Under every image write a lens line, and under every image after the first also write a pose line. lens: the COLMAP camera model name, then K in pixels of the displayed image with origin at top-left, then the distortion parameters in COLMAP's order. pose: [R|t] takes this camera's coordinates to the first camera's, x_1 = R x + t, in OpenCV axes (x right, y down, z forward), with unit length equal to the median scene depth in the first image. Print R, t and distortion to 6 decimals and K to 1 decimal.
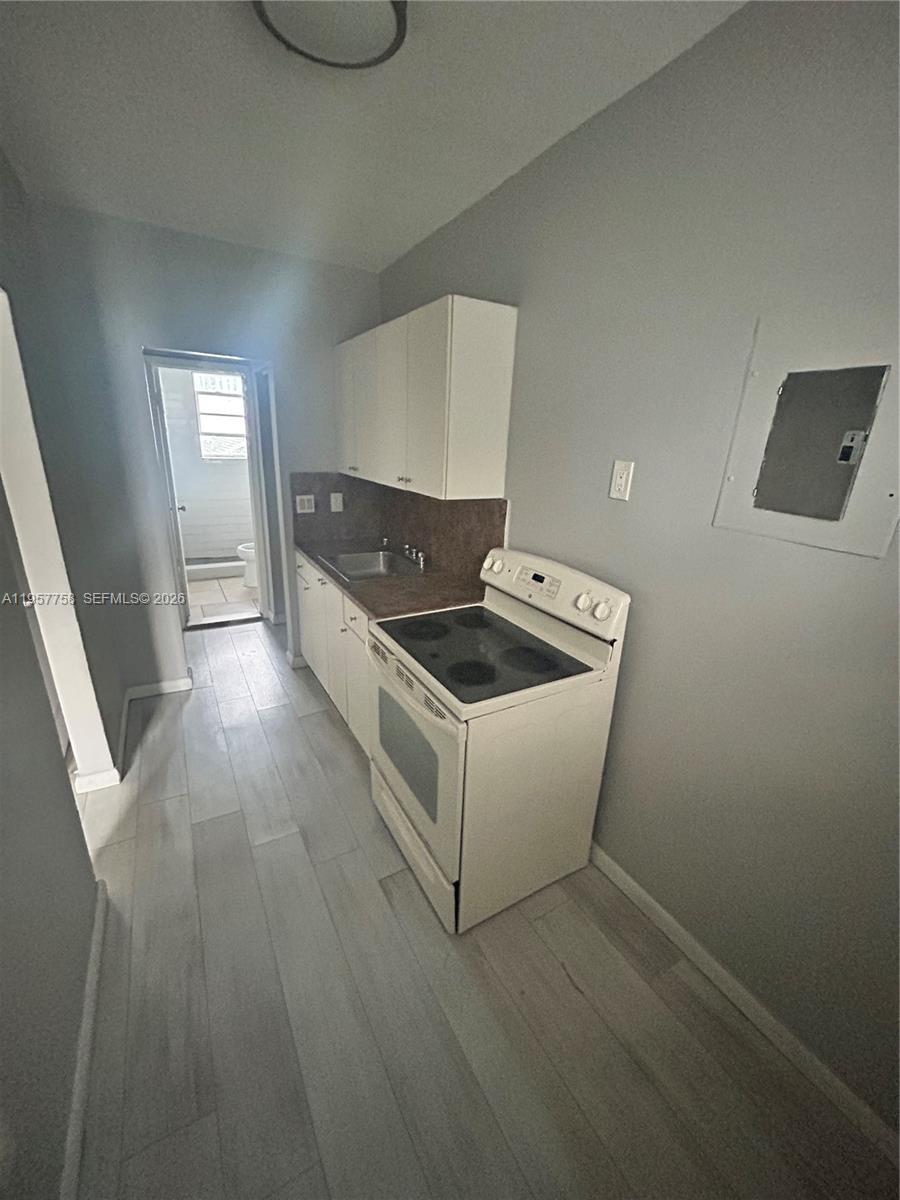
lens RADIAL K [[480.0, 0, 450.0], [0, 480.0, 600.0], [0, 0, 1]] dist [-0.001058, 0.000206]
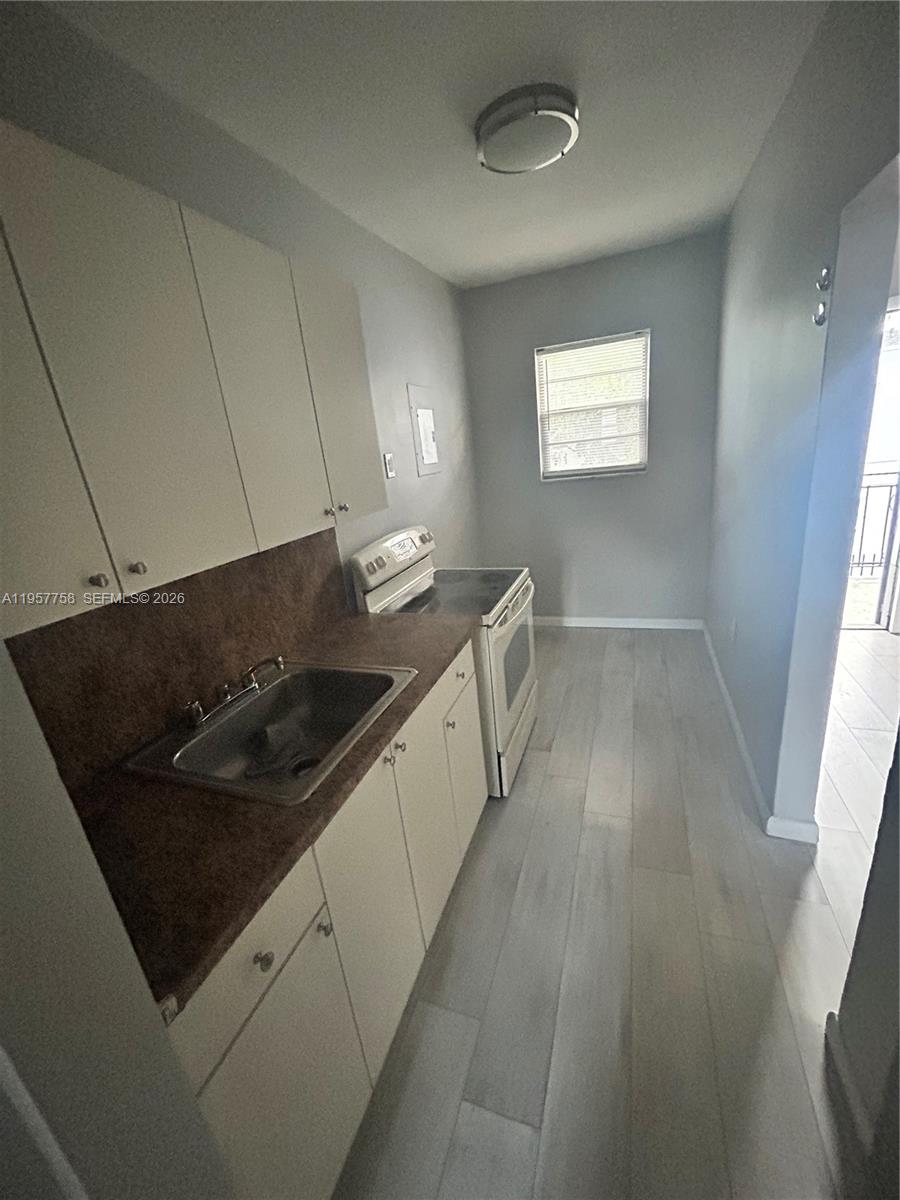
lens RADIAL K [[480.0, 0, 450.0], [0, 480.0, 600.0], [0, 0, 1]] dist [-0.001058, 0.000206]
pose [[-0.639677, -0.207978, 0.739972, -0.757469], [0.326087, 0.798344, 0.506274, -0.462989], [-0.696046, 0.565147, -0.442864, 1.335413]]
